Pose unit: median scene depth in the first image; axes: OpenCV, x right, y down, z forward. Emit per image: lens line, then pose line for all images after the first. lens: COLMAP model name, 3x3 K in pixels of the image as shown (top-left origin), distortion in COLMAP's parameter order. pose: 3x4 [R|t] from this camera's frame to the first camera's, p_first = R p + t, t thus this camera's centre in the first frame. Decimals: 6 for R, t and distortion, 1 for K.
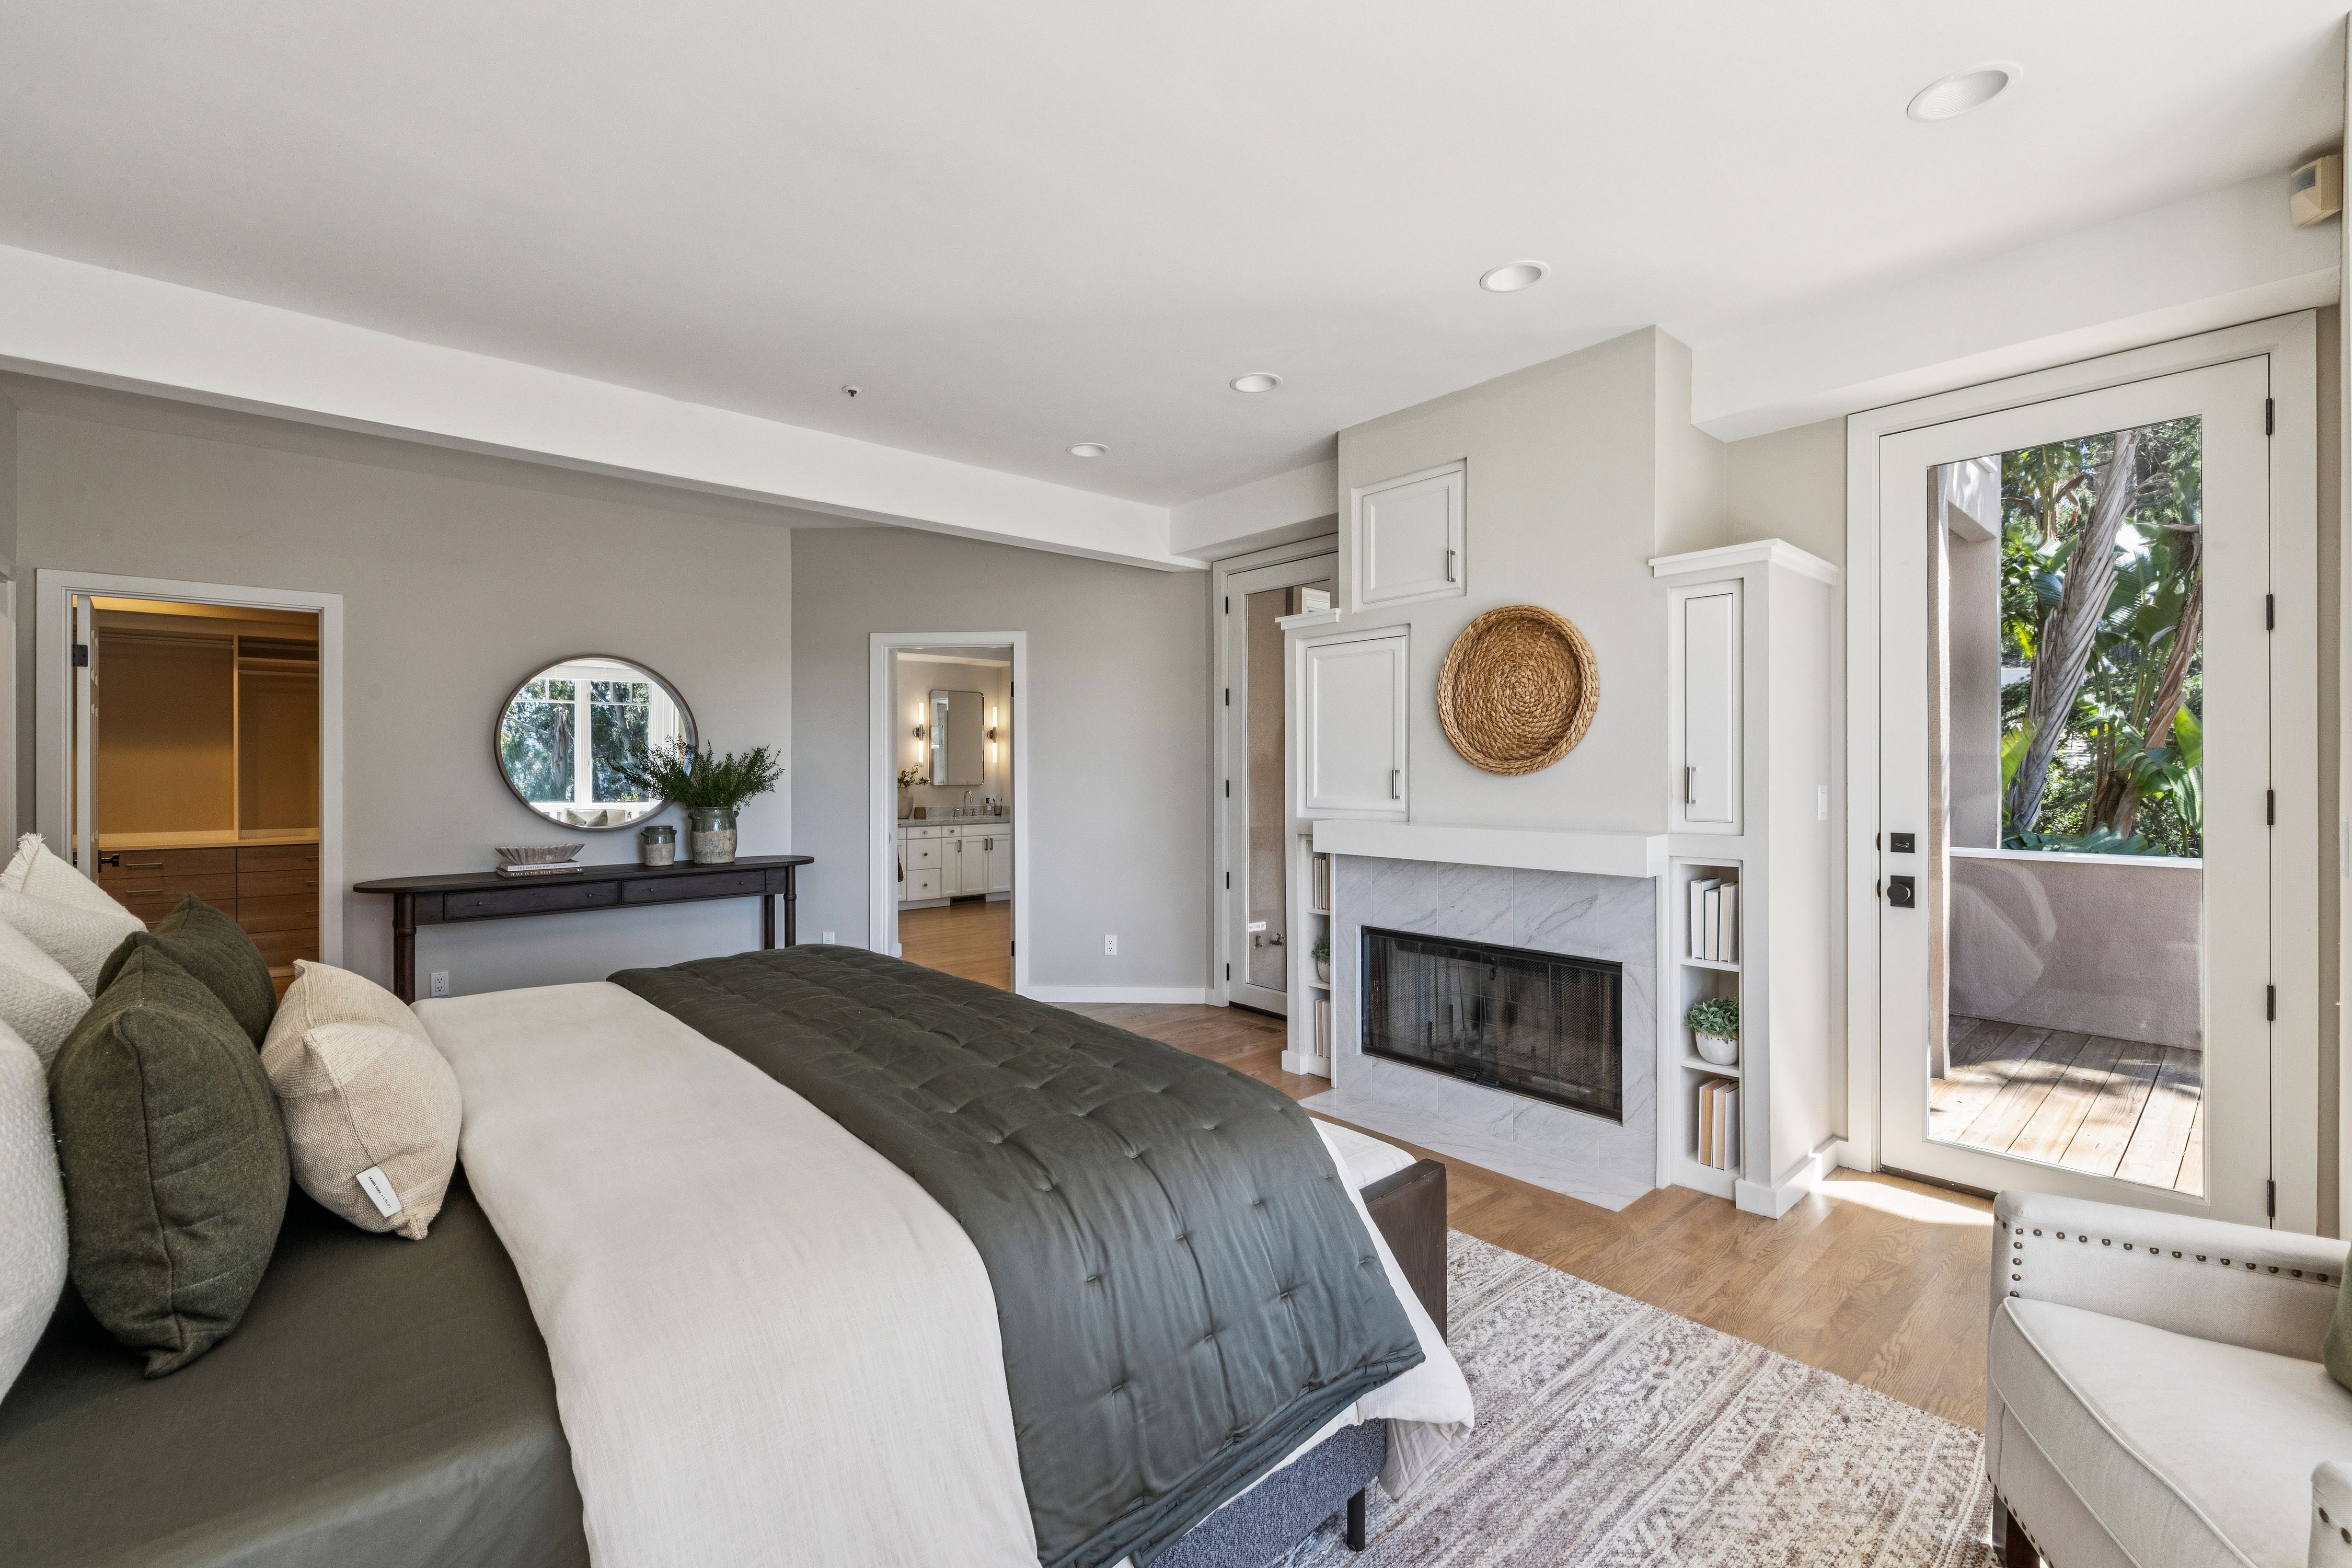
lens RADIAL K [[983.2, 0, 1171.6], [0, 983.2, 769.2], [0, 0, 1]] dist [-0.000052, -0.000249]
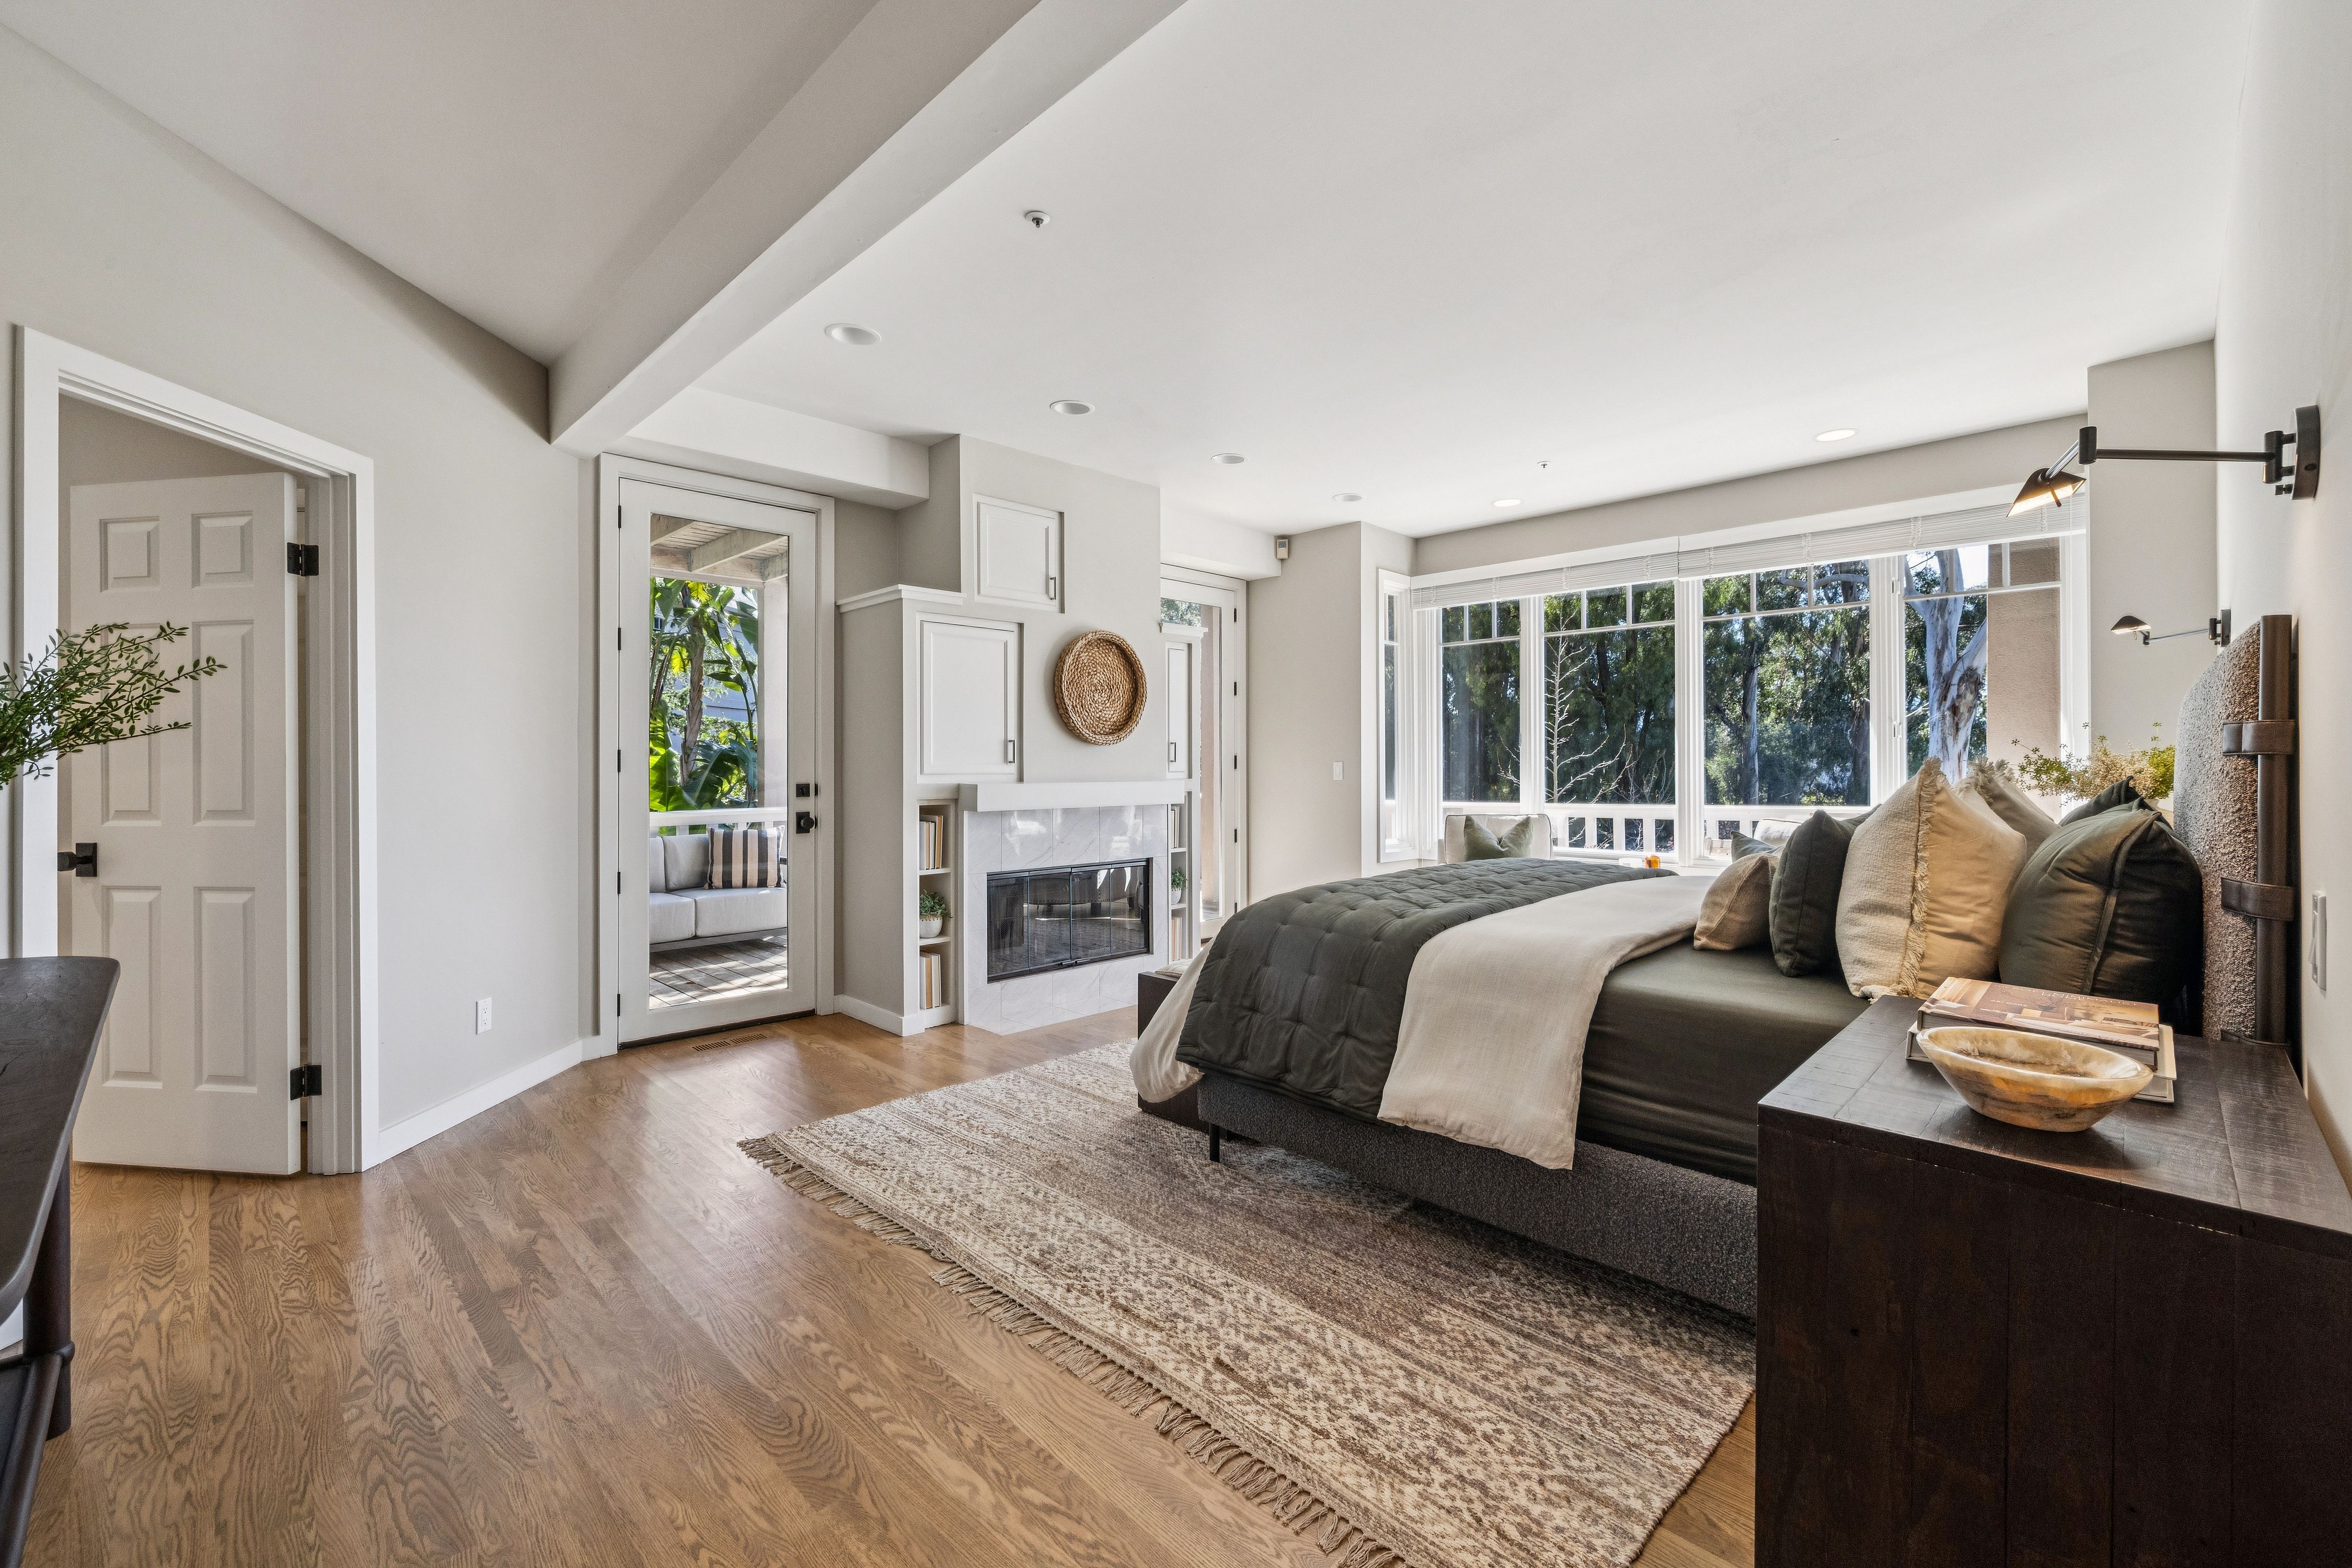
lens RADIAL K [[983.2, 0, 1171.6], [0, 983.2, 769.2], [0, 0, 1]] dist [-0.000052, -0.000249]
pose [[-0.026123, 0.007141, 0.999633, -0.991973], [0.011258, 0.999913, -0.006848, 0.048097], [-0.999595, 0.011075, -0.026201, 0.828319]]
